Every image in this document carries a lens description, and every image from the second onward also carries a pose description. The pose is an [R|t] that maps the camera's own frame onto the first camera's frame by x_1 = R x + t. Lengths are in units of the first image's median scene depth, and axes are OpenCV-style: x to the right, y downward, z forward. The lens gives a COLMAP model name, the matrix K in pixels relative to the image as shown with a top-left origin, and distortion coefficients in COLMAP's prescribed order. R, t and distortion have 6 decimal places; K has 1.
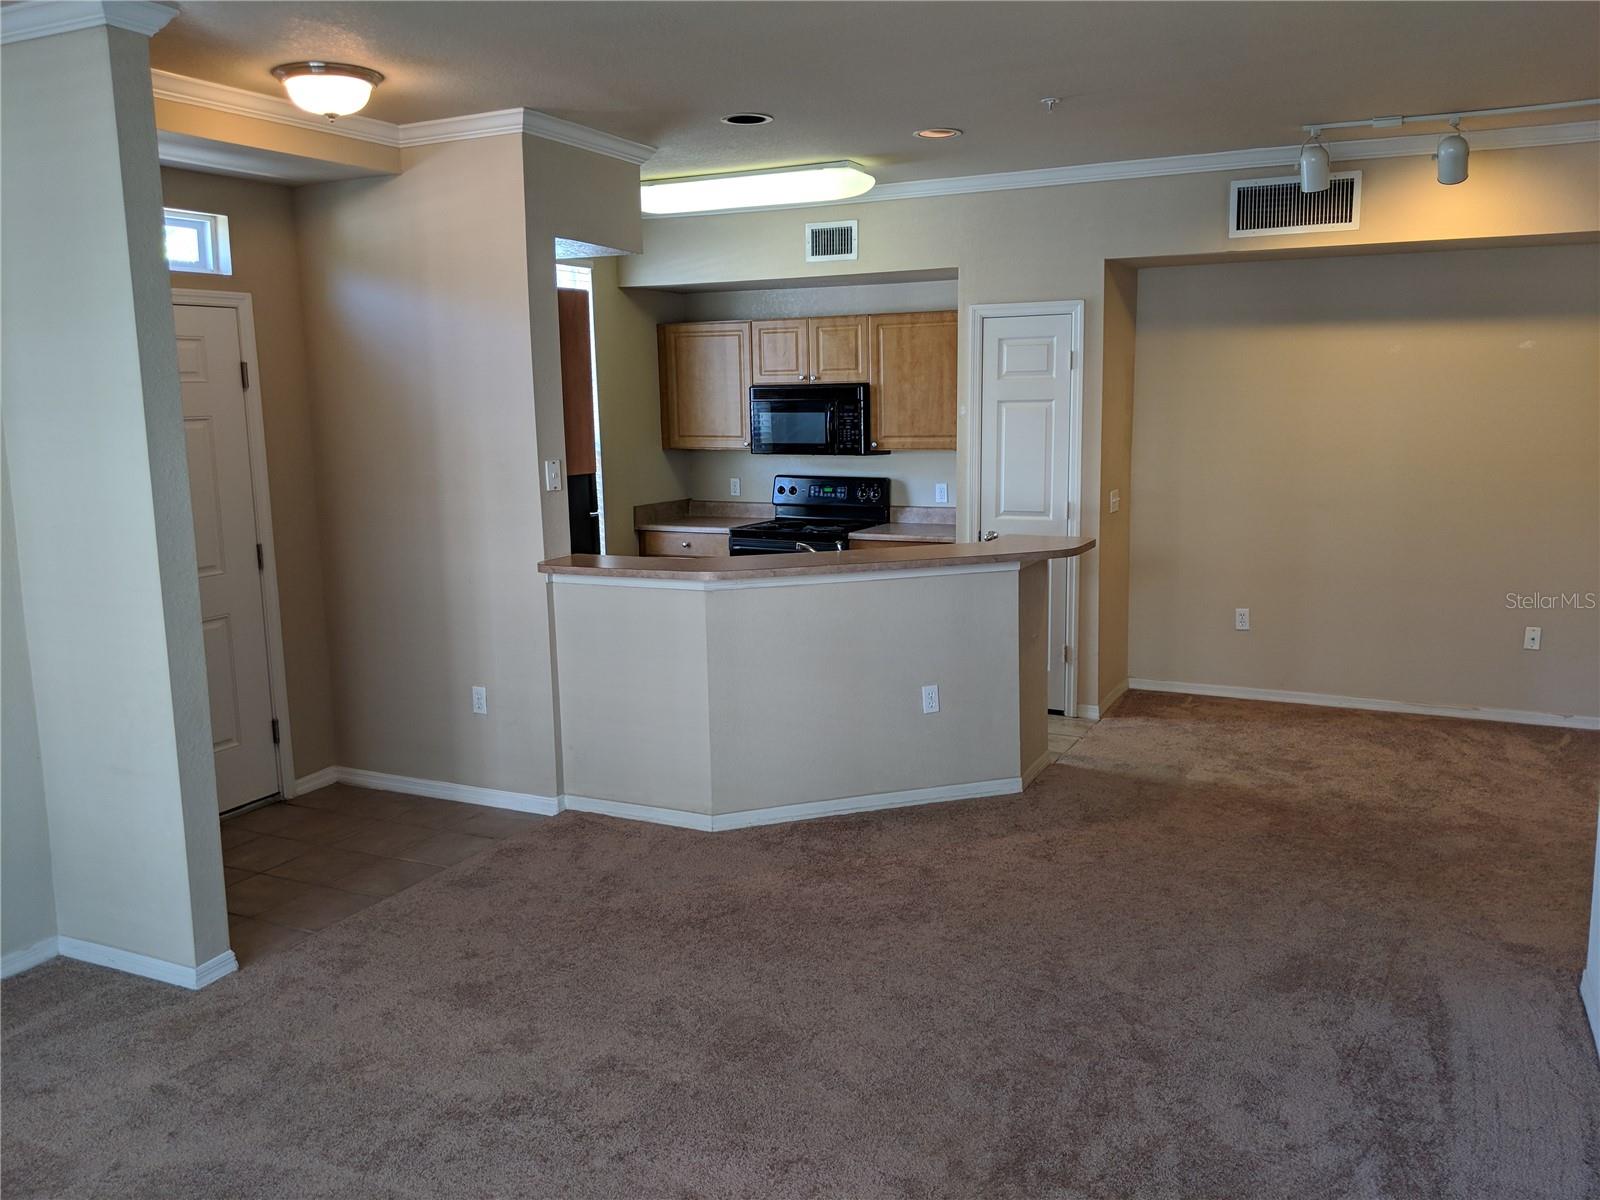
lens RADIAL K [[1283.2, 0, 800.0], [0, 1283.2, 600.0], [0, 0, 1]] dist [0.169332, -0.290046]
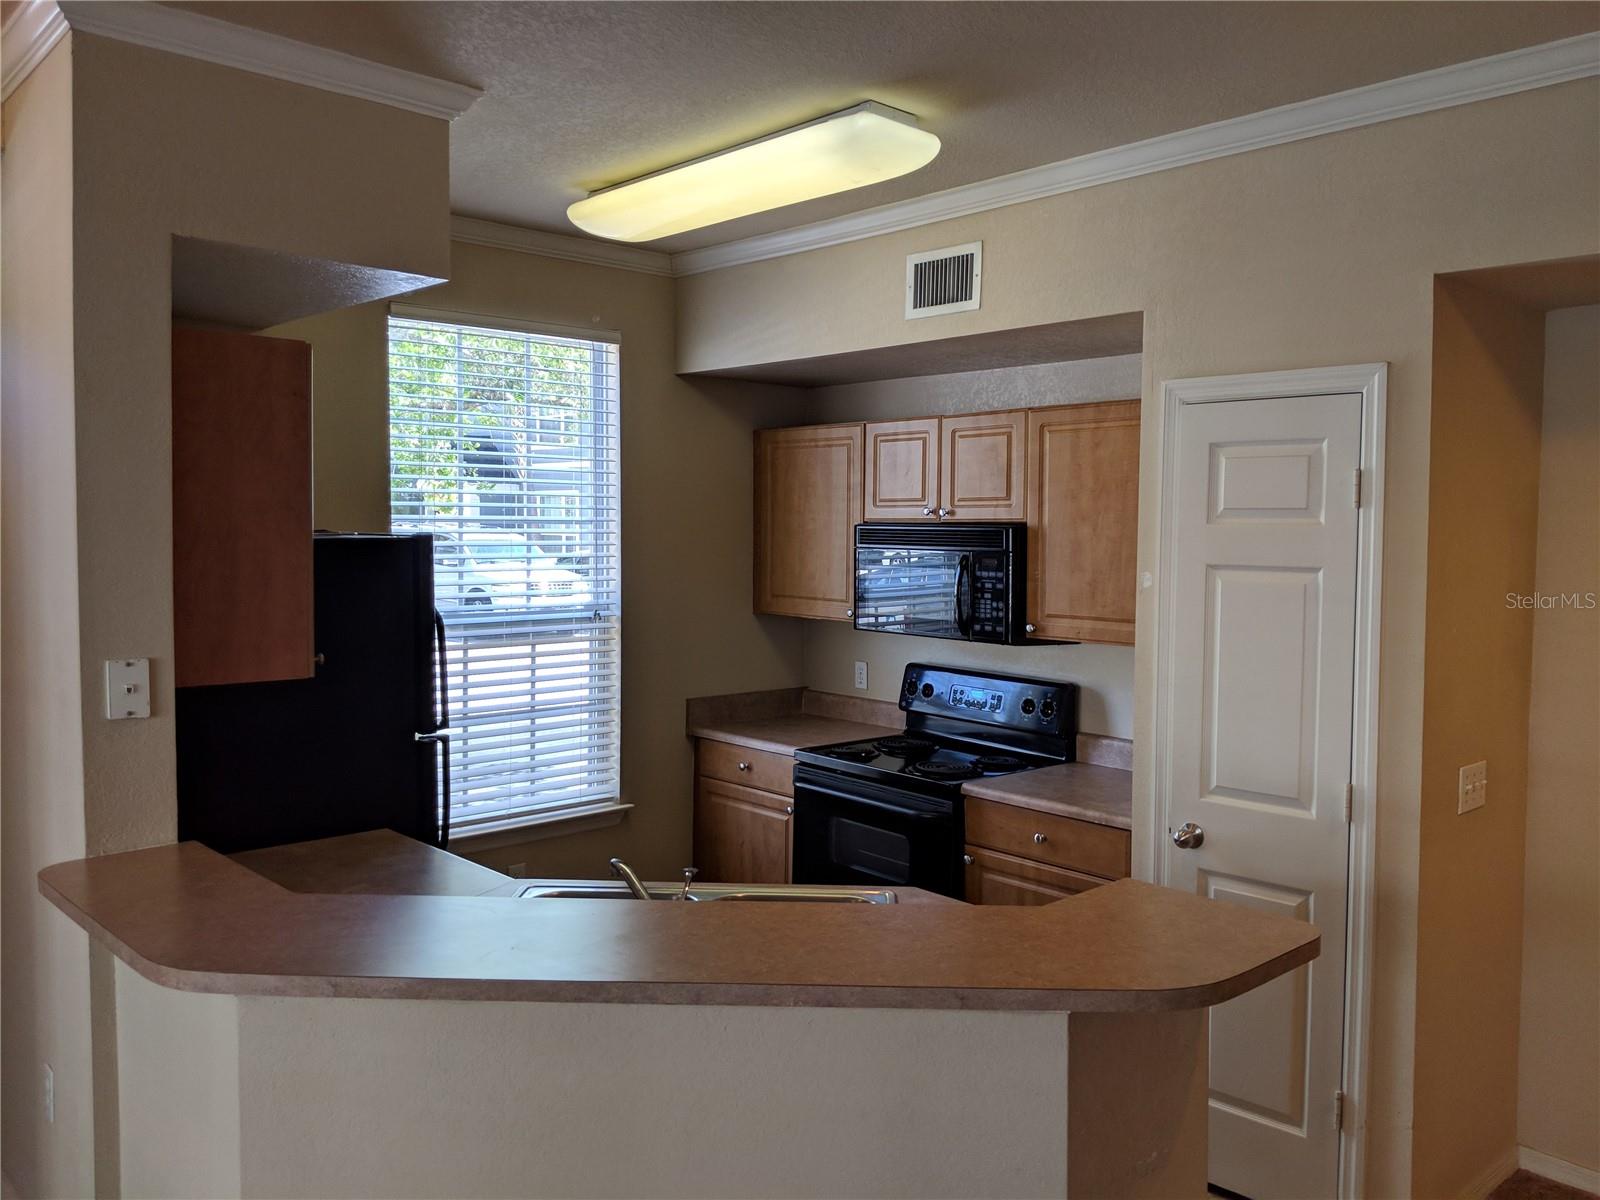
lens RADIAL K [[1283.2, 0, 800.0], [0, 1283.2, 600.0], [0, 0, 1]] dist [0.169332, -0.290046]
pose [[0.933705, 0.045595, -0.355129, 0.167773], [-0.080830, 0.993096, -0.085015, -0.077165], [0.348801, 0.108084, 0.930943, 0.432693]]
